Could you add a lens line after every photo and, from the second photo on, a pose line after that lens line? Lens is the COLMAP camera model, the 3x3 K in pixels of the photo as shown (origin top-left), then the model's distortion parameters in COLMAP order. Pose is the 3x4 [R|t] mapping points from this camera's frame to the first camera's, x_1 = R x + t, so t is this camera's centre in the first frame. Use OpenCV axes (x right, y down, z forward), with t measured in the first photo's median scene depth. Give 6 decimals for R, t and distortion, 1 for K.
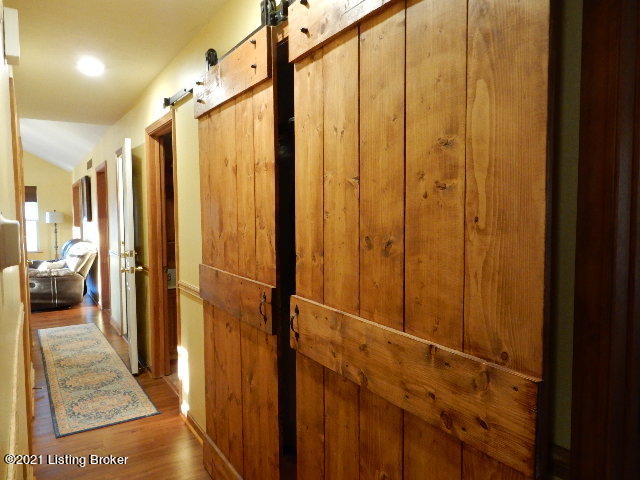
lens RADIAL K [[460.4, 0, 320.0], [0, 460.4, 240.0], [0, 0, 1]] dist [-0.004313, -0.001830]
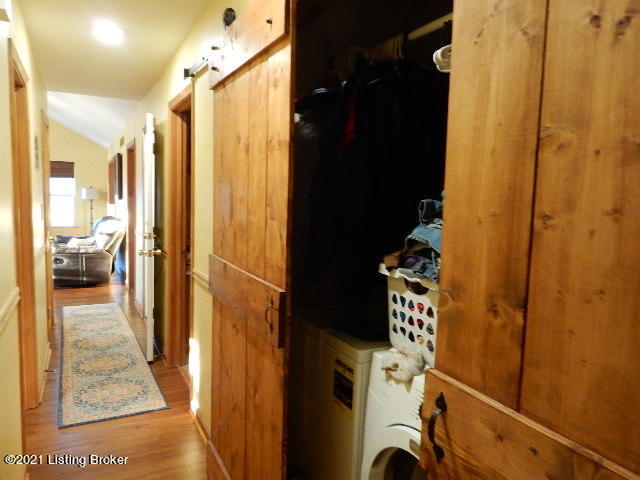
lens RADIAL K [[460.4, 0, 320.0], [0, 460.4, 240.0], [0, 0, 1]] dist [-0.004313, -0.001830]
pose [[0.996140, 0.045789, -0.074887, 0.013923], [-0.043385, 0.998499, 0.033421, -0.011062], [0.076305, -0.030043, 0.996632, 0.100011]]
